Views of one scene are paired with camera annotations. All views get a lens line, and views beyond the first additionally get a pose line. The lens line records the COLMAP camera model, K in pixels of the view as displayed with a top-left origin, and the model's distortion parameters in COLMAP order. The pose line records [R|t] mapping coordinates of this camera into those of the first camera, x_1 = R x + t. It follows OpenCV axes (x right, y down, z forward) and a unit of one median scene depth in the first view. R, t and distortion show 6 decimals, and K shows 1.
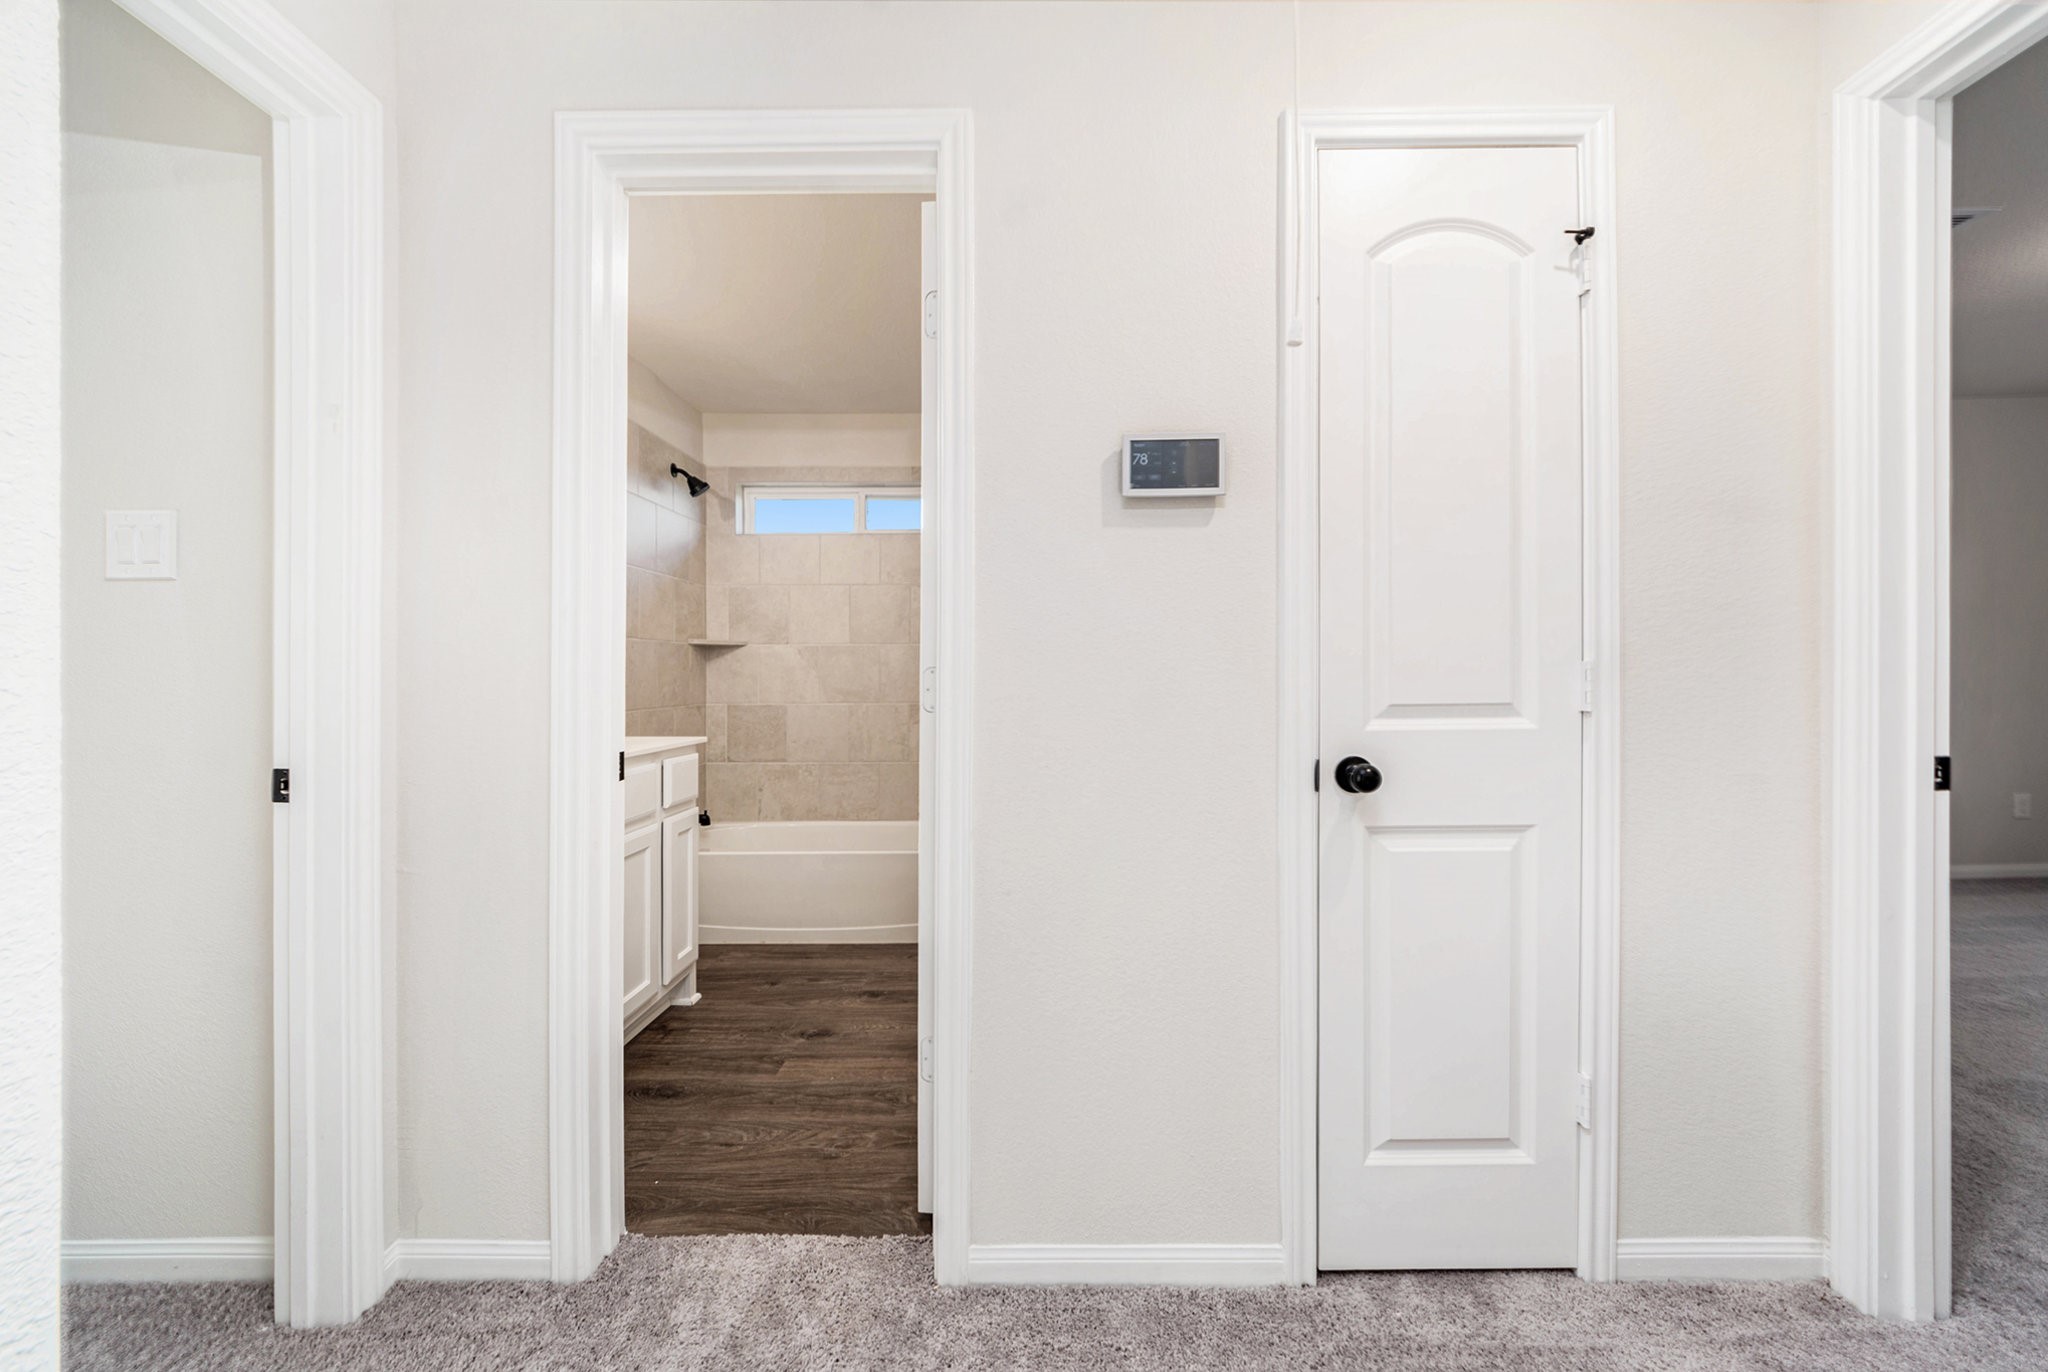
lens RADIAL K [[735.1, 0, 1037.9], [0, 735.1, 672.4], [0, 0, 1]] dist [0.001921, -0.001395]
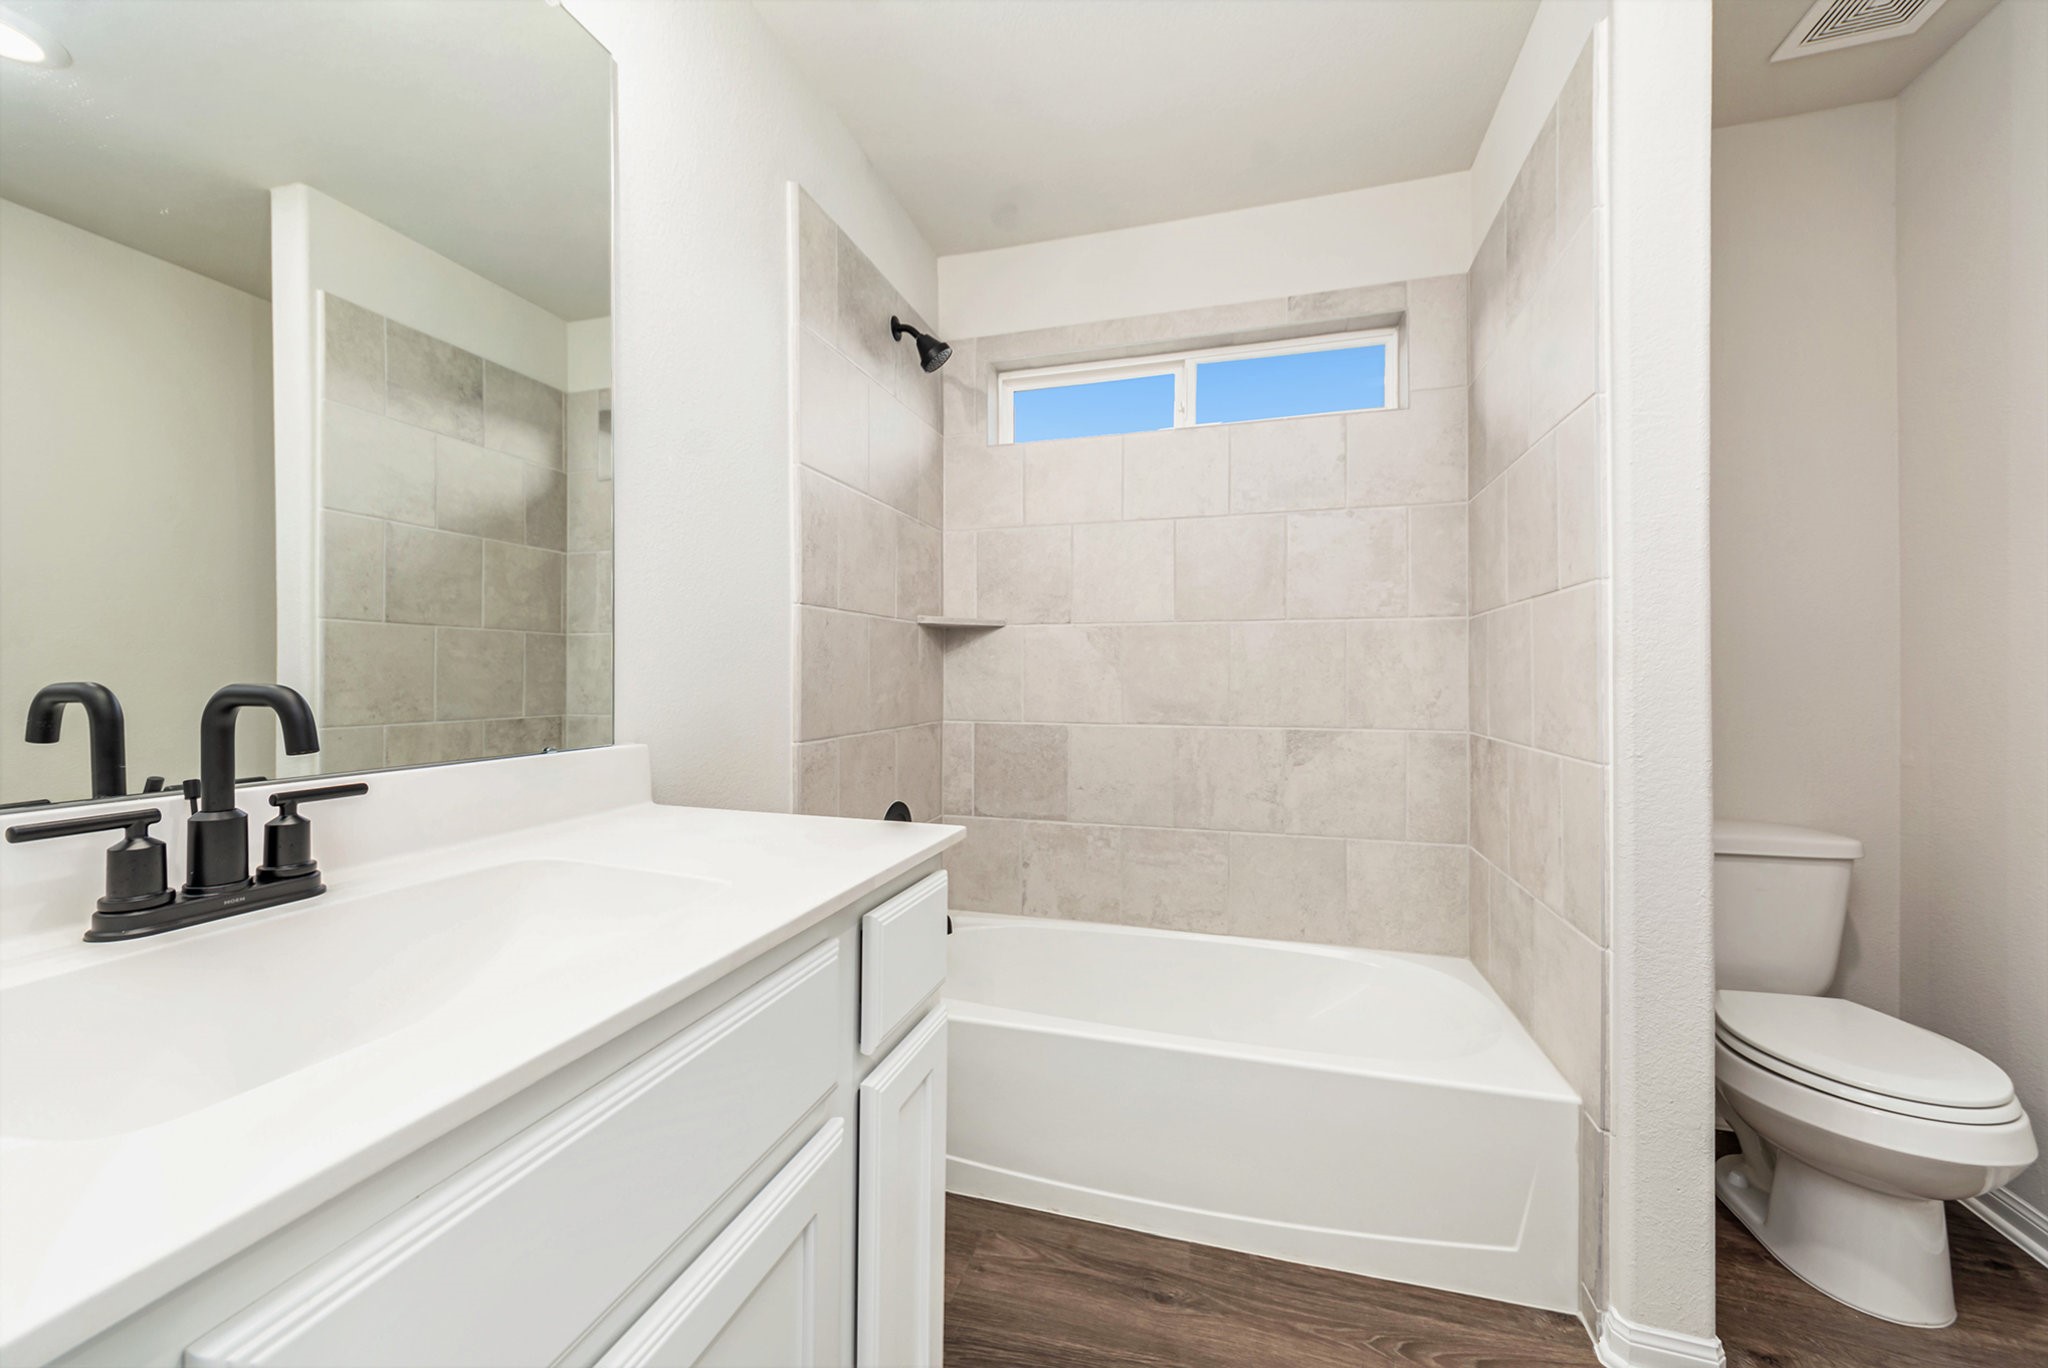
lens RADIAL K [[735.1, 0, 1021.4], [0, 735.1, 686.2], [0, 0, 1]] dist [0.001921, -0.001395]
pose [[0.955901, 0.006025, -0.293627, -0.206415], [-0.002328, 0.999914, 0.012937, 0.004897], [0.293679, -0.011683, 0.955833, 0.427662]]
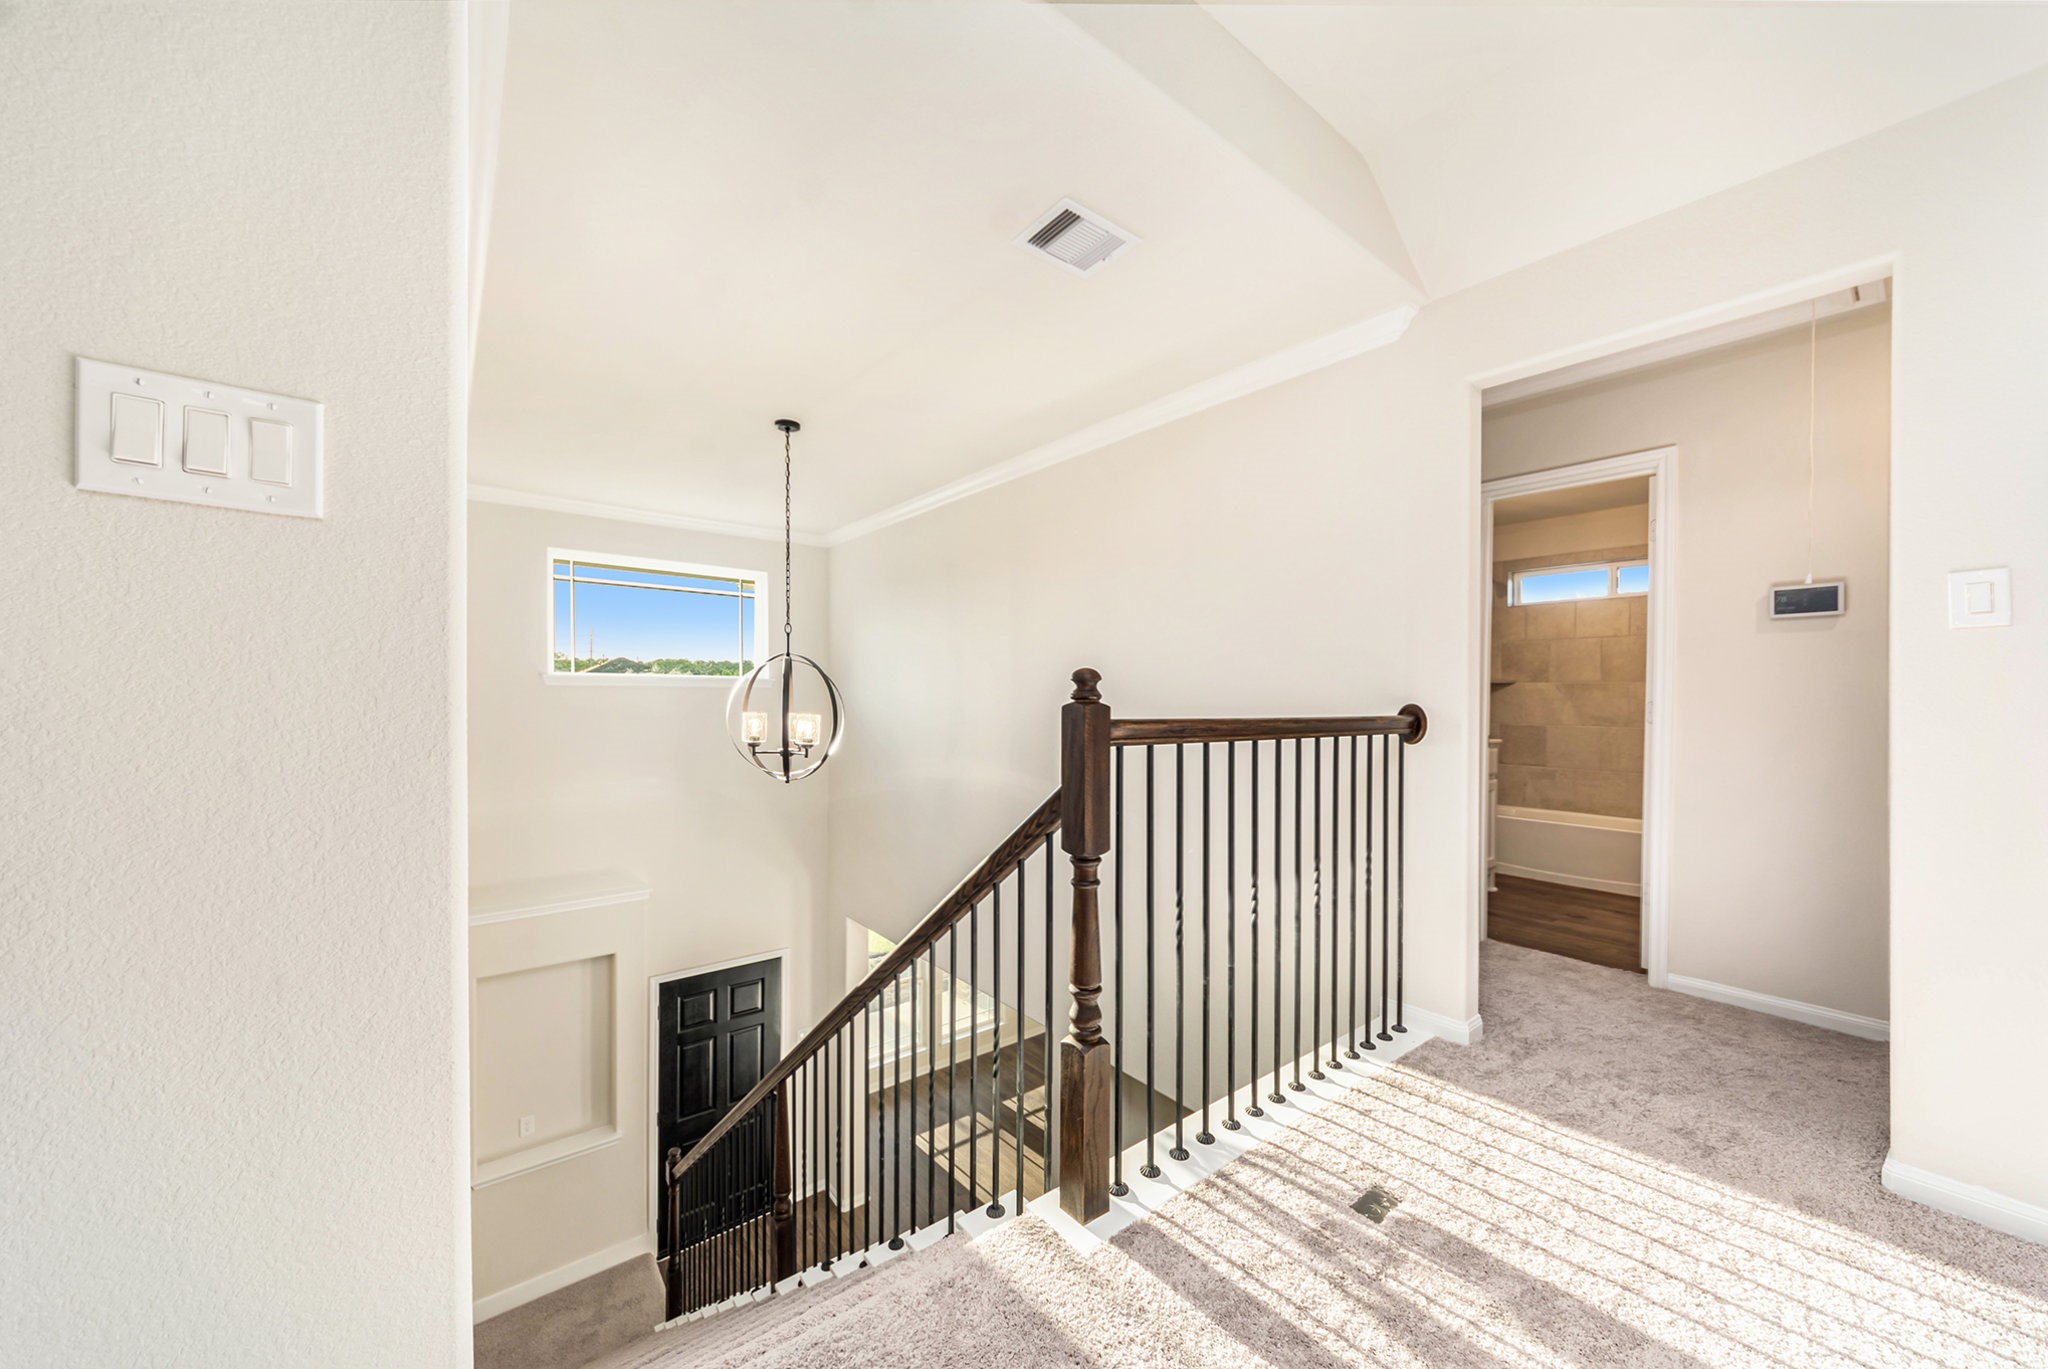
lens RADIAL K [[735.1, 0, 1079.1], [0, 735.1, 702.1], [0, 0, 1]] dist [0.001921, -0.001395]
pose [[0.650084, 0.008524, -0.759814, 0.142034], [-0.004270, 0.999962, 0.007566, -0.007404], [0.759850, -0.001674, 0.650096, -0.583184]]
